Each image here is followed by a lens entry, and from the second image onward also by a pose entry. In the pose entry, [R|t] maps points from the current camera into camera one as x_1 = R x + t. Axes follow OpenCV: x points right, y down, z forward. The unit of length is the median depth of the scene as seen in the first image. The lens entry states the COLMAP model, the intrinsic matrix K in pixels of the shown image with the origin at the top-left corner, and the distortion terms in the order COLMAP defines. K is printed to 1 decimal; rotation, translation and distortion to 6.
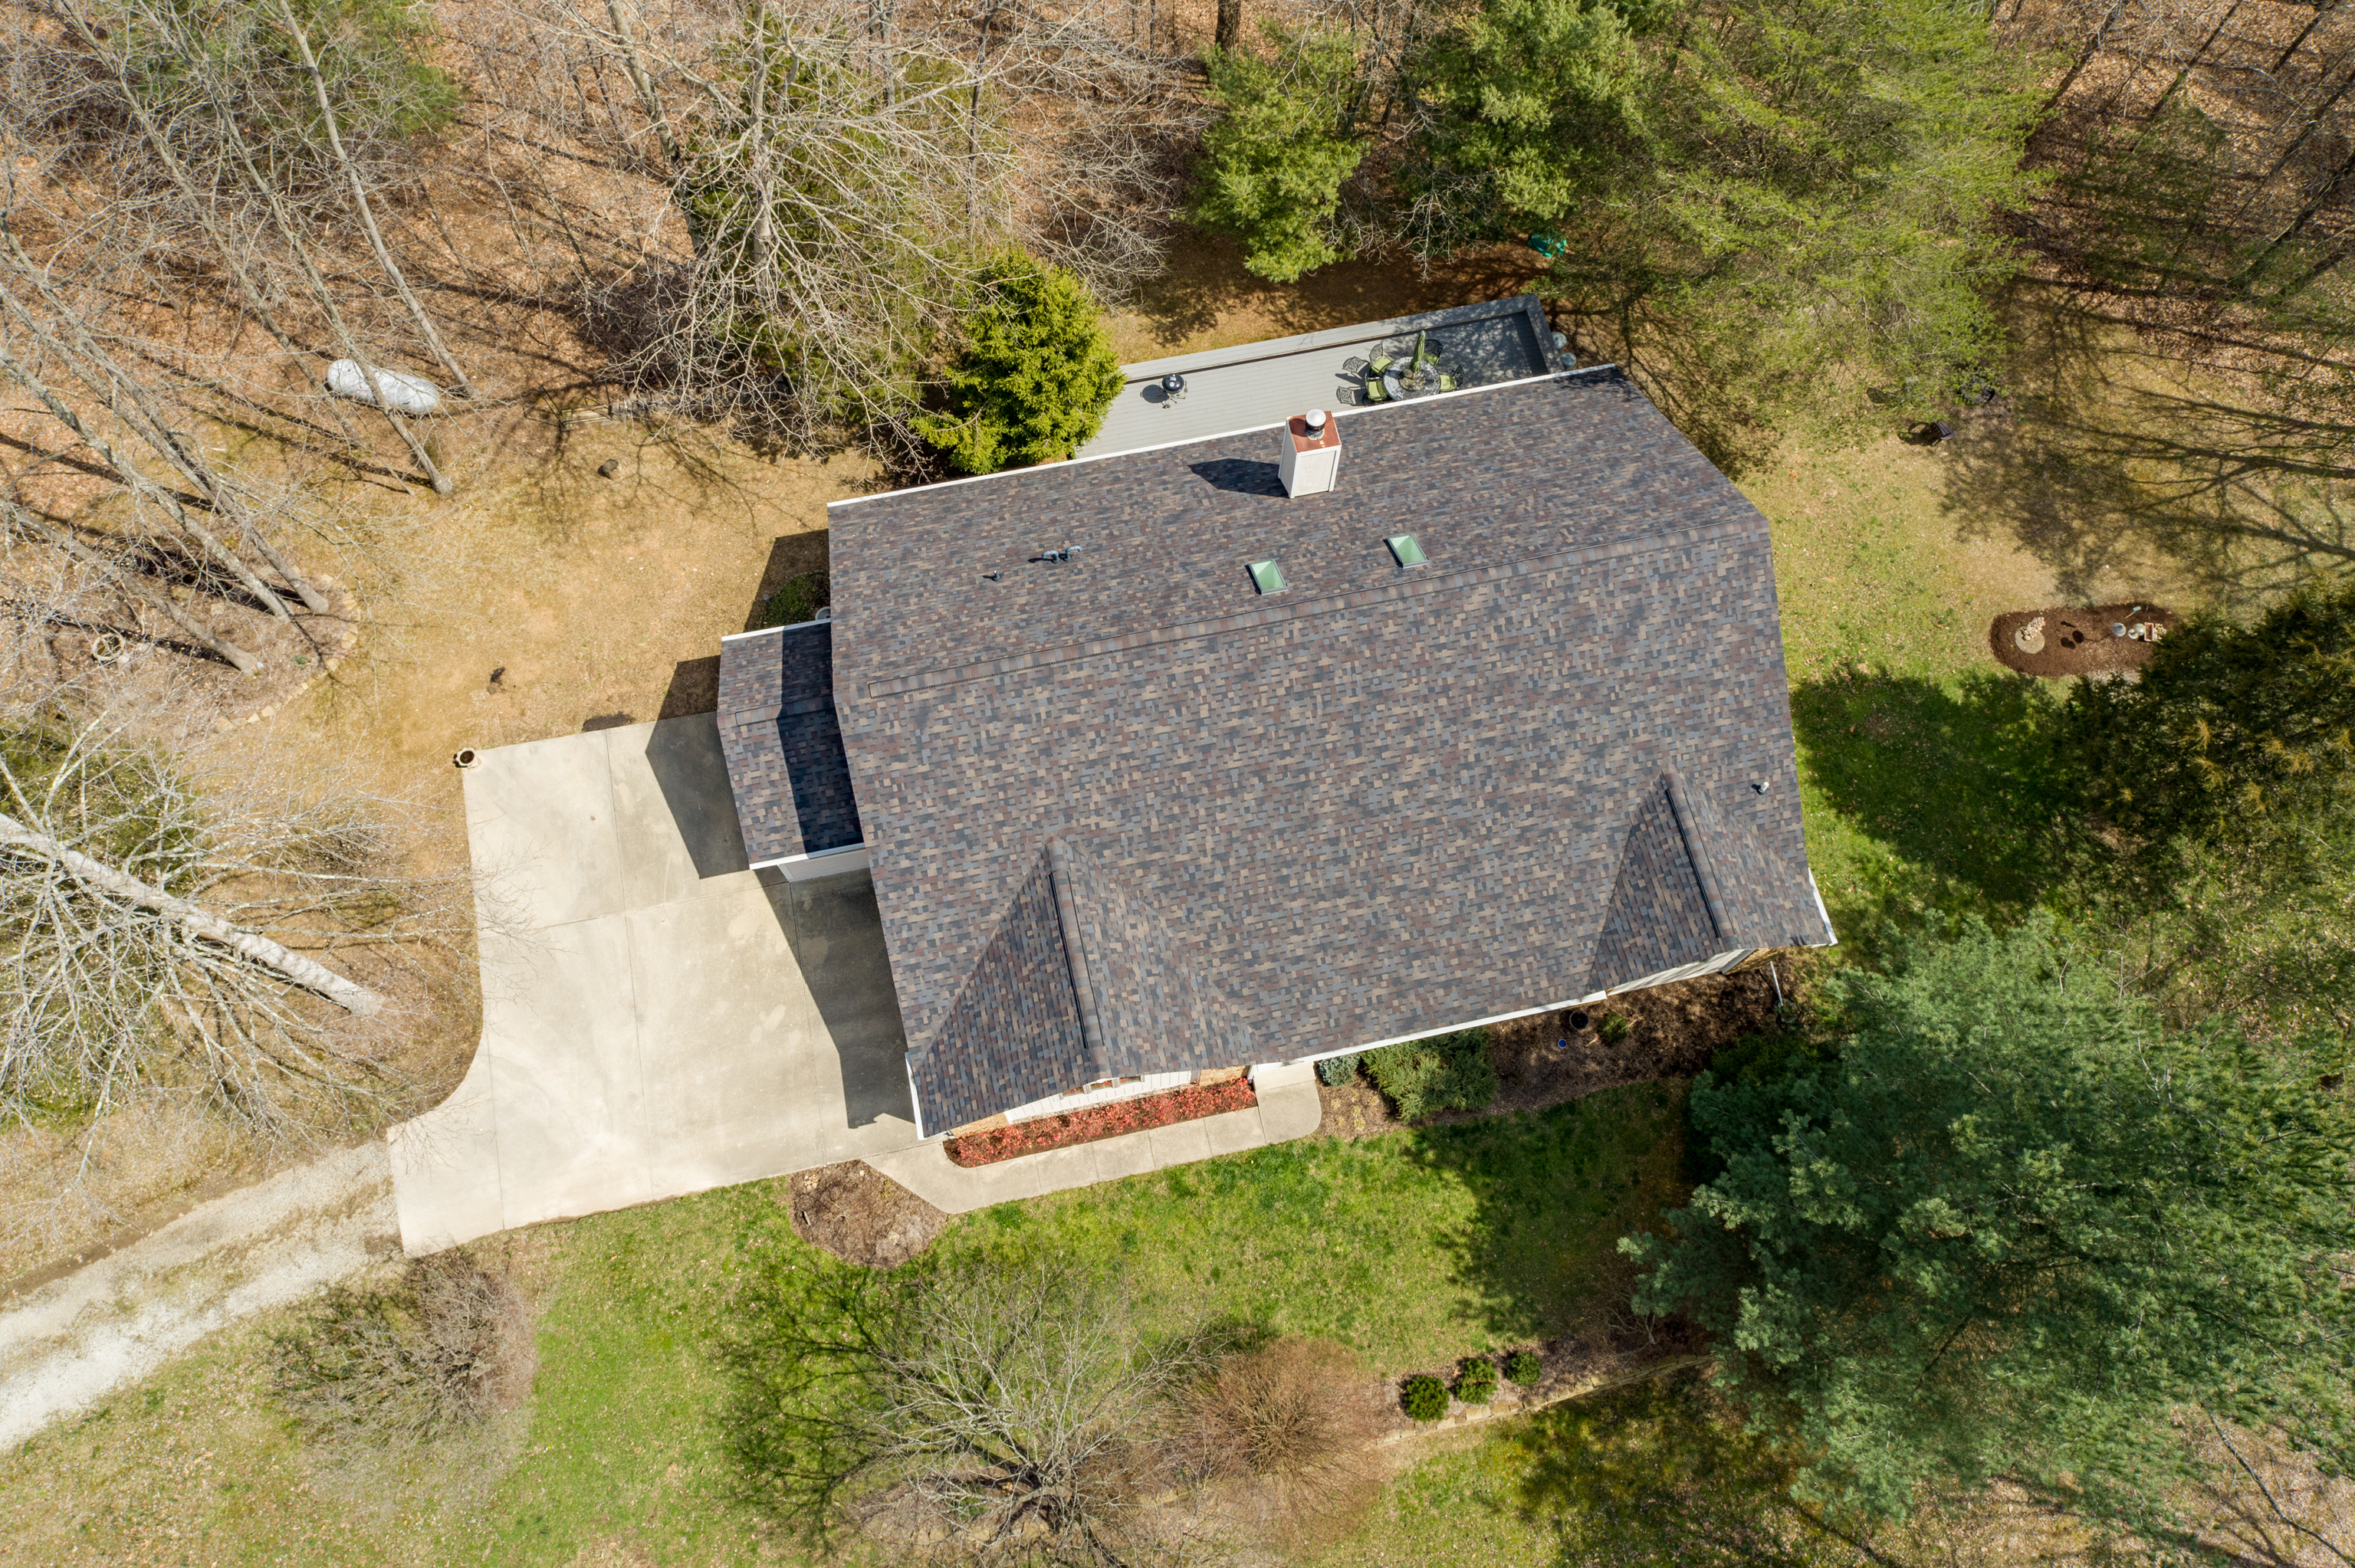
lens RADIAL K [[1603.6, 0, 1177.5], [0, 1603.6, 784.0], [0, 0, 1]] dist [-0.014303, 0.020628]
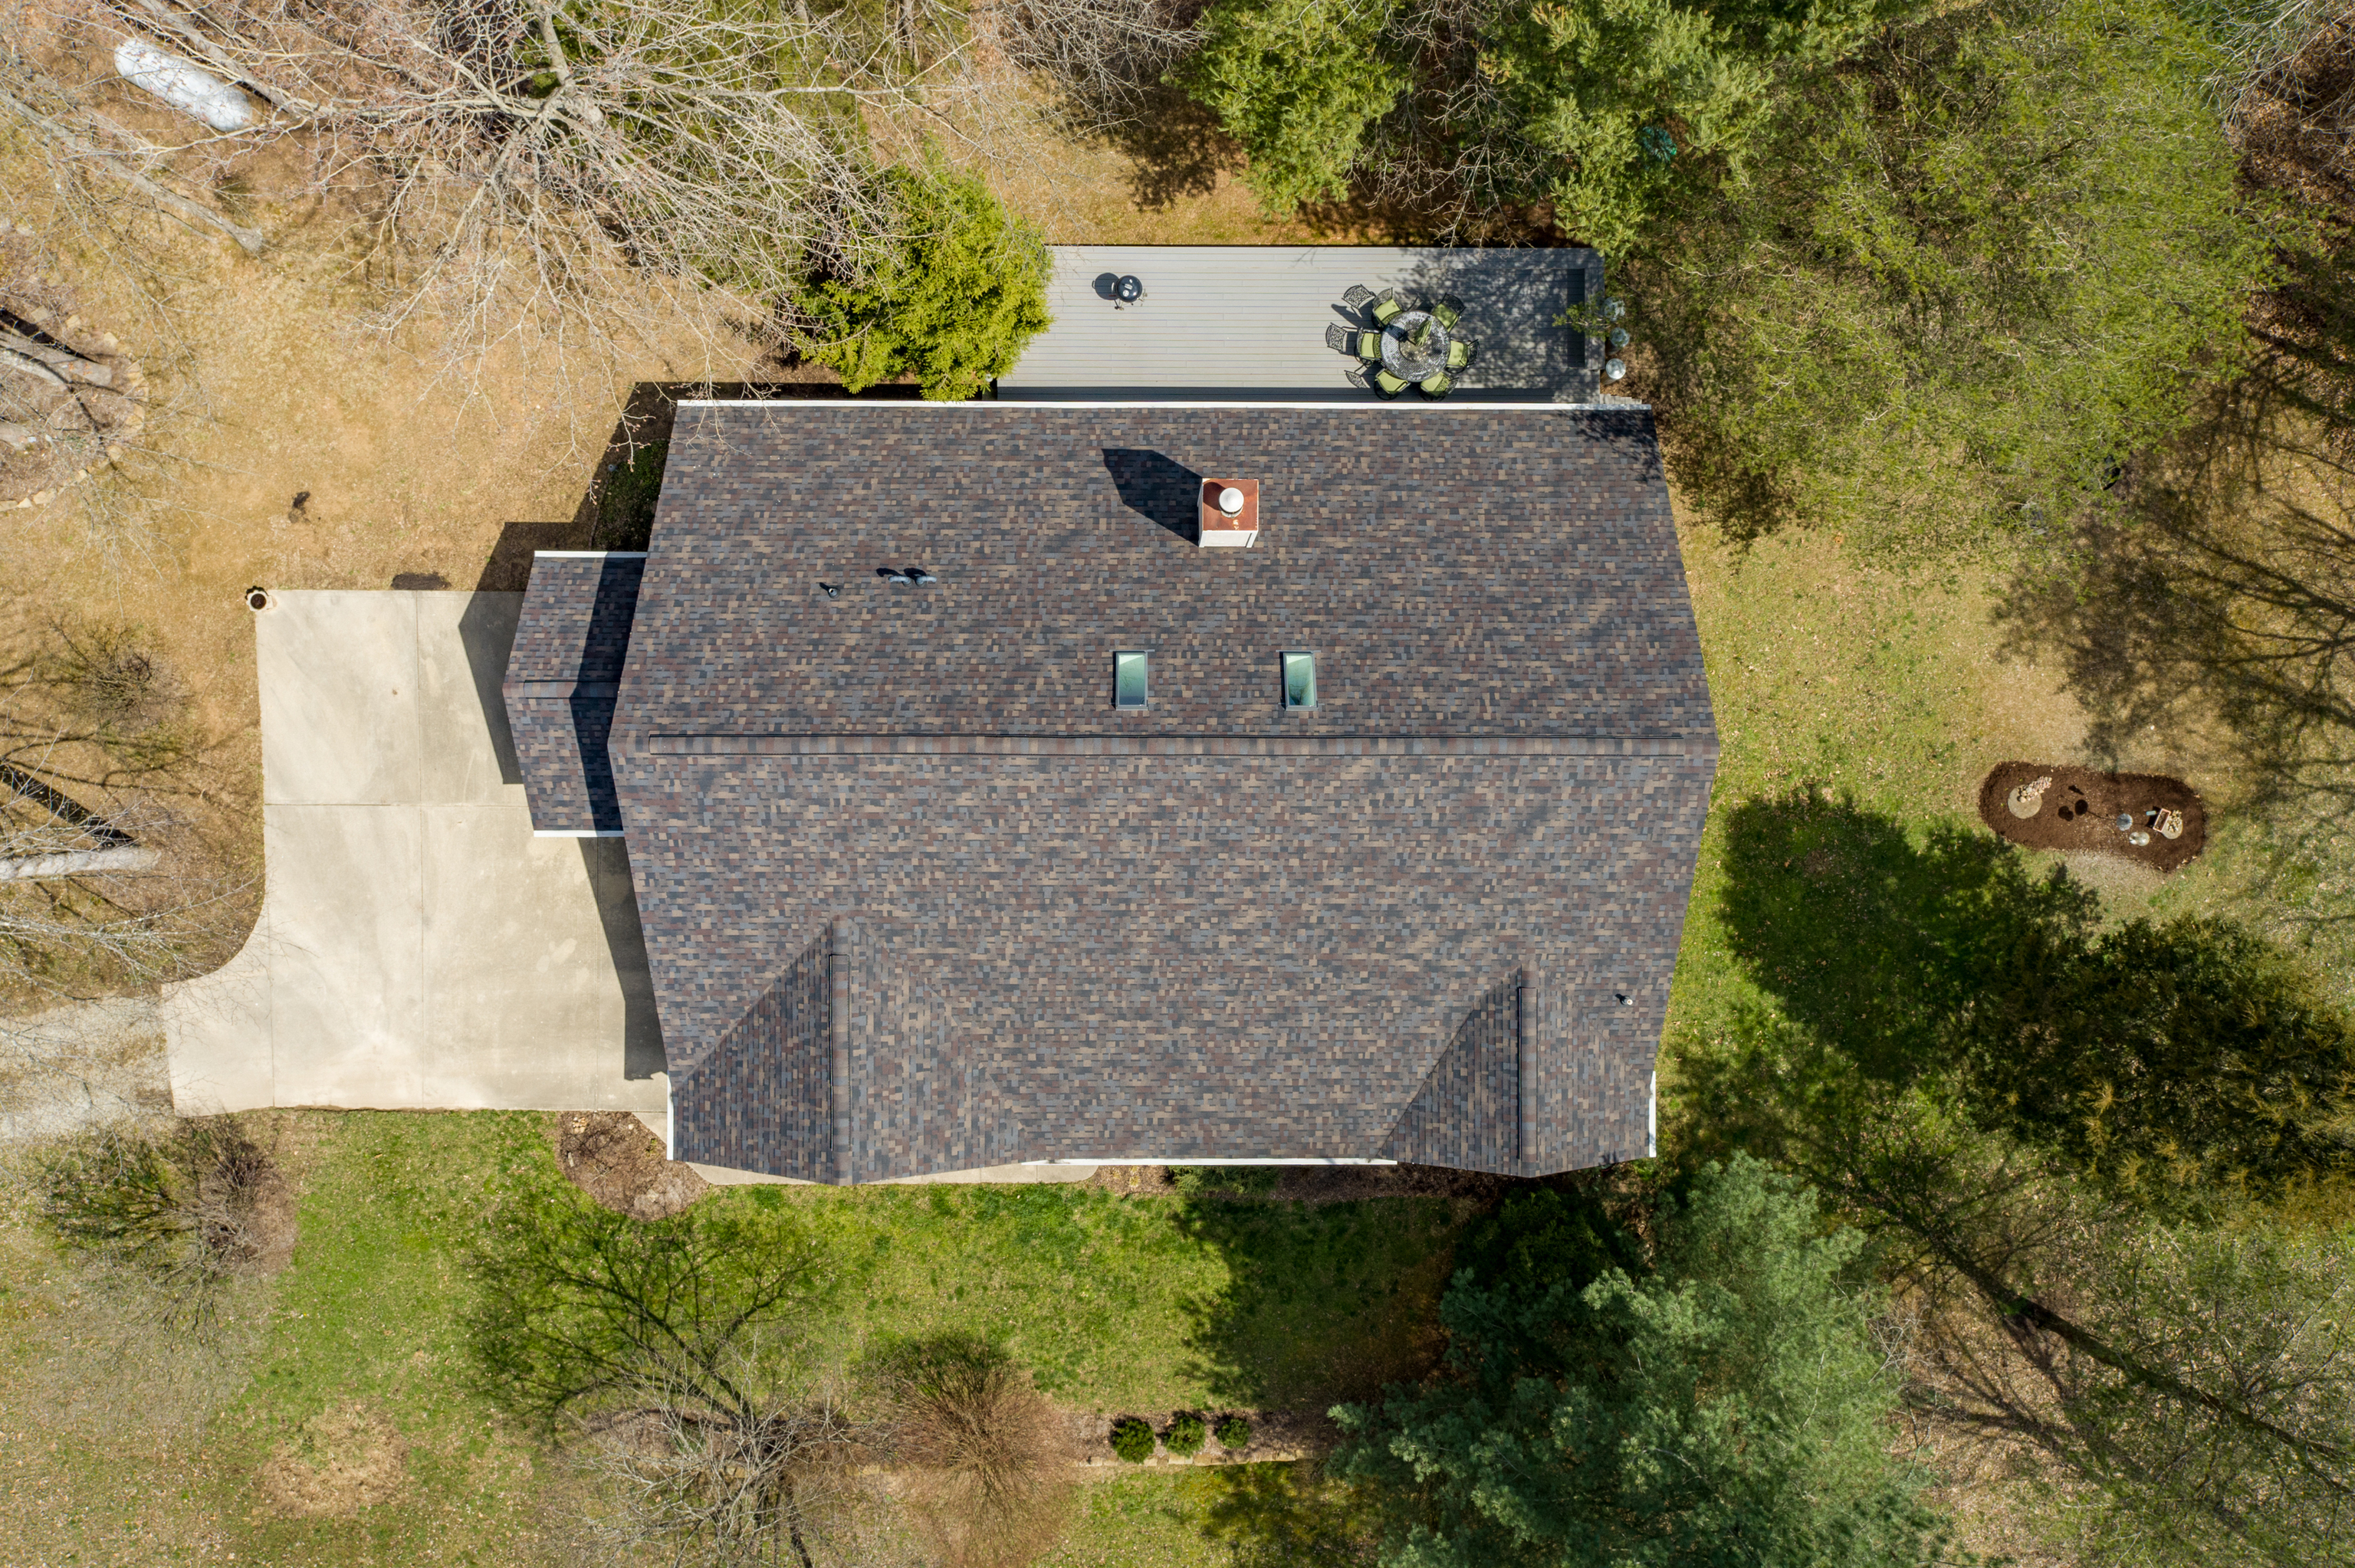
lens RADIAL K [[1617.8, 0, 1177.5], [0, 1617.8, 784.0], [0, 0, 1]] dist [-0.007045, 0.009063]
pose [[0.977013, 0.213149, 0.003696, 0.086467], [-0.199938, 0.910163, 0.362805, -0.387904], [0.073968, -0.355204, 0.931858, 0.169233]]
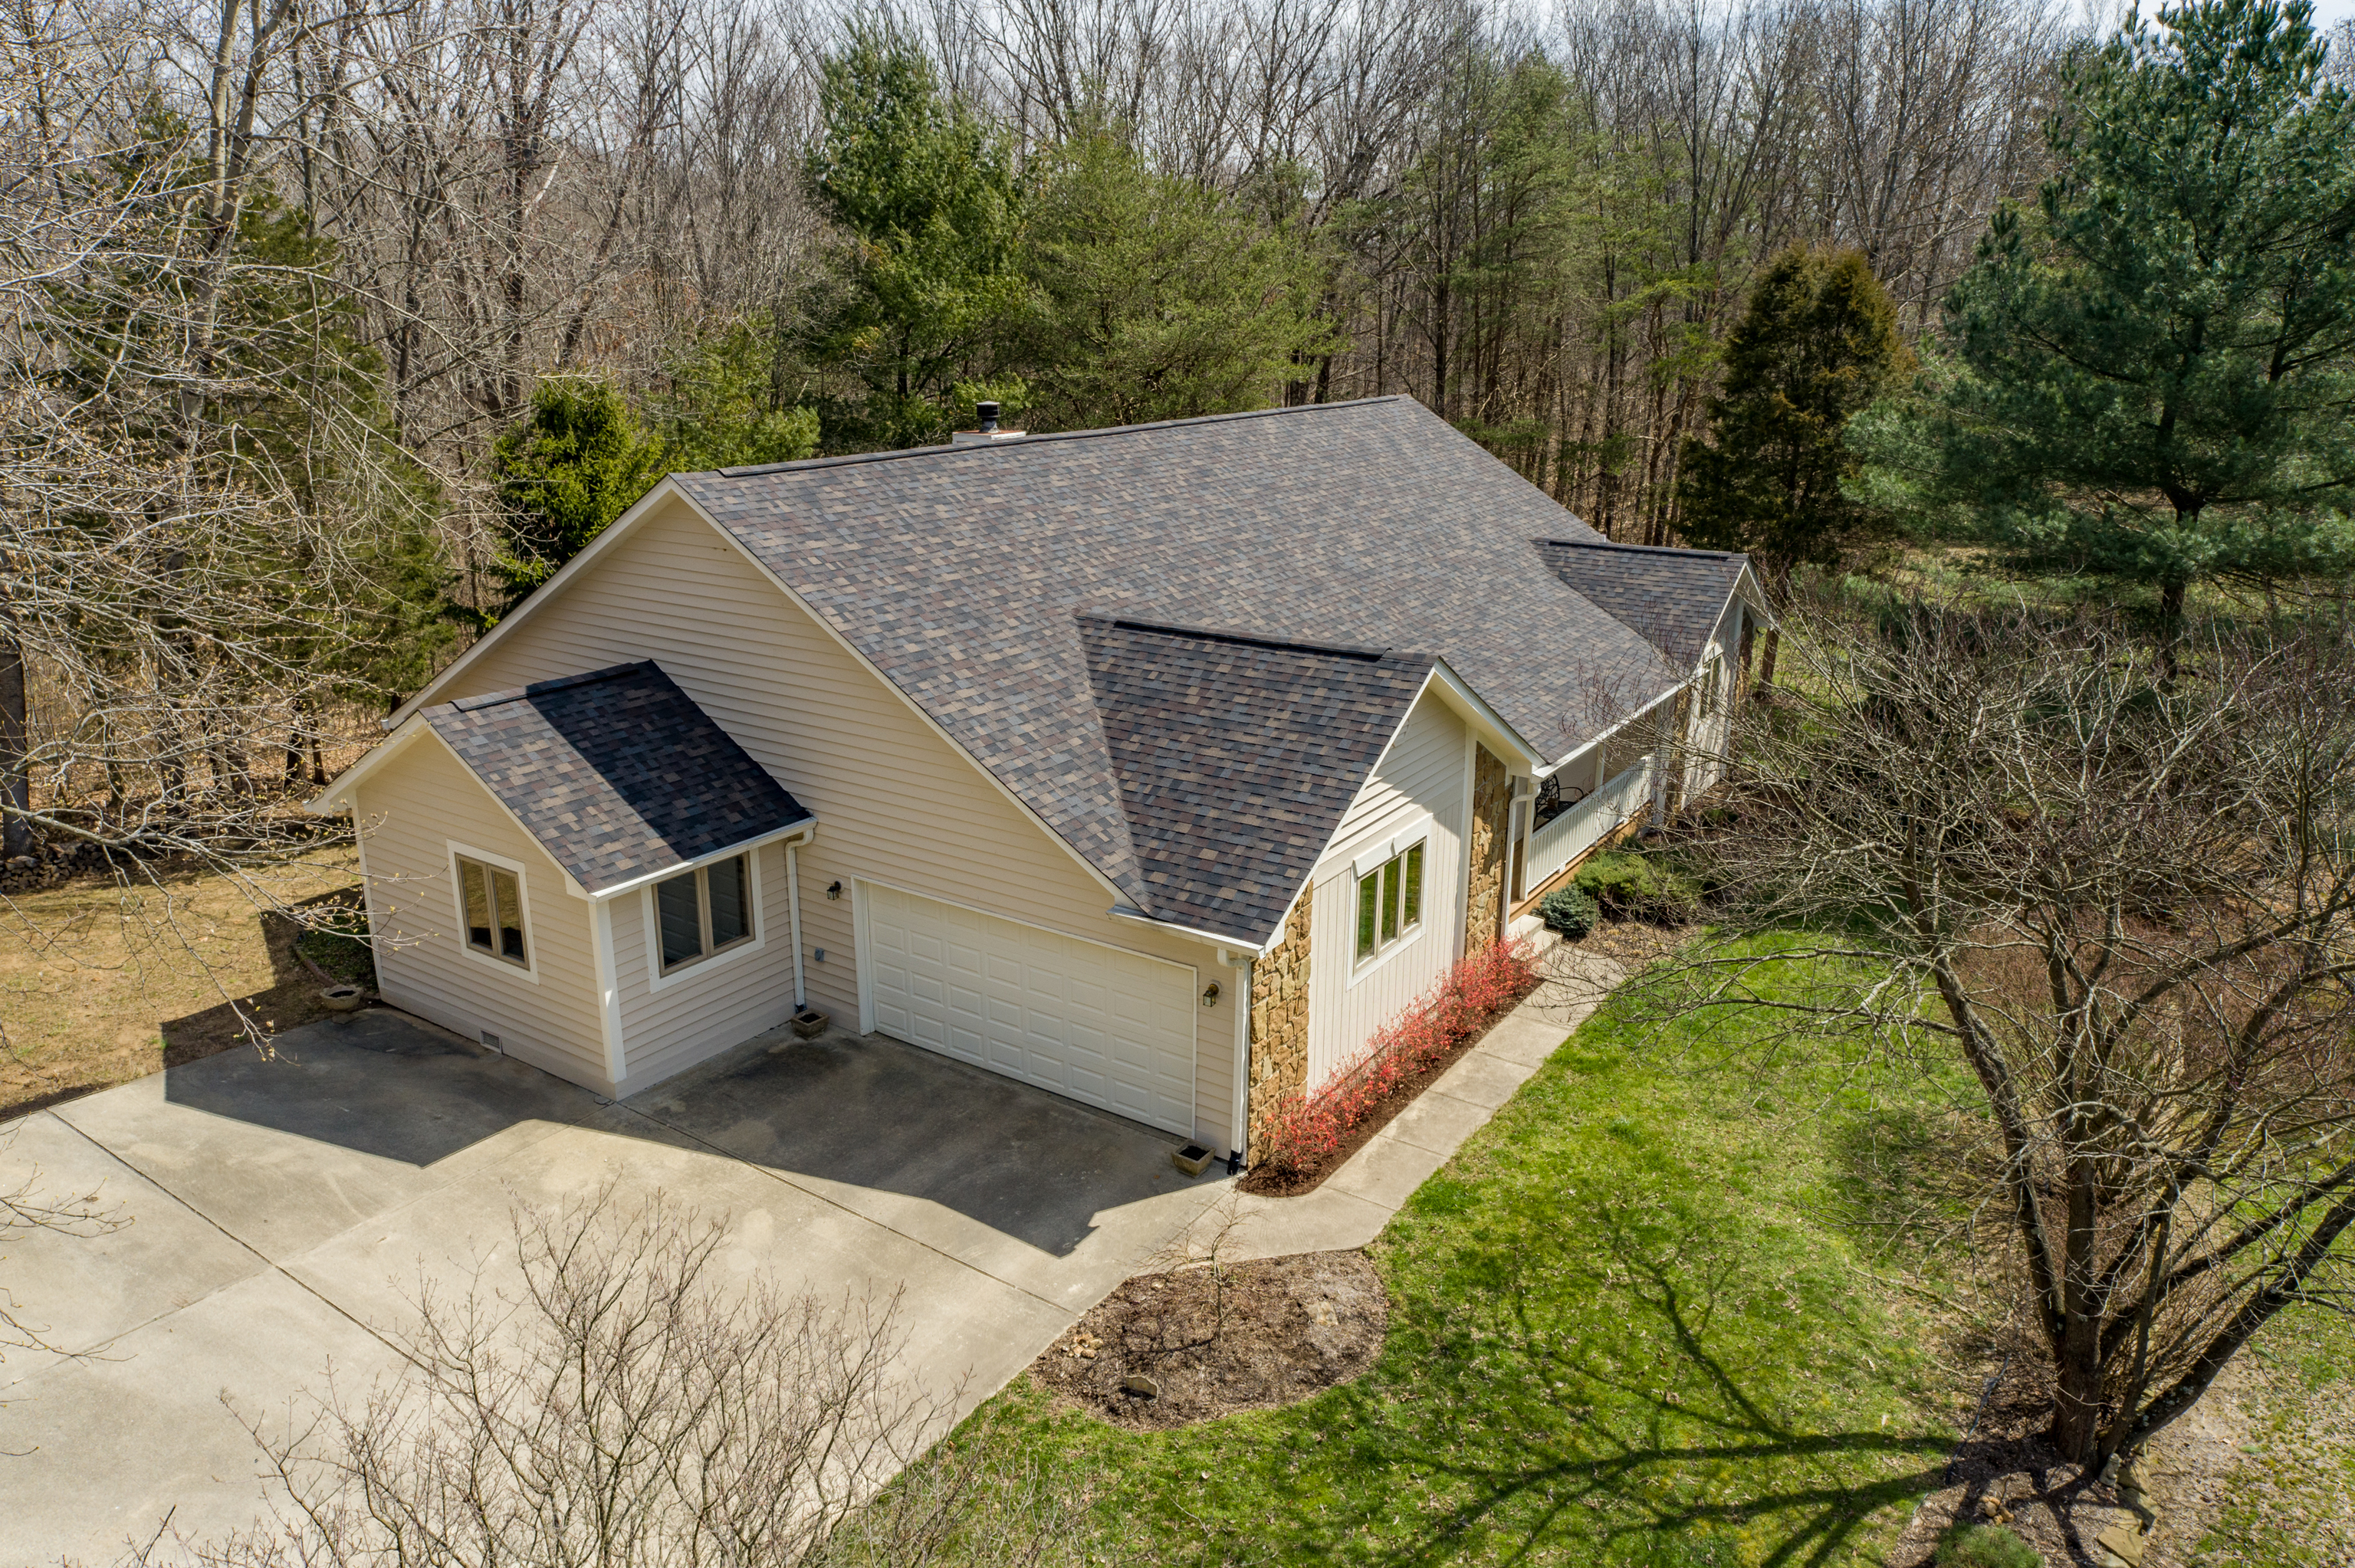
lens RADIAL K [[1603.6, 0, 1177.5], [0, 1603.6, 784.0], [0, 0, 1]] dist [-0.014303, 0.020628]
pose [[0.715982, -0.212937, 0.664851, -0.456795], [0.651751, 0.545166, -0.527270, 0.405535], [-0.250179, 0.810834, 0.529111, 0.674355]]
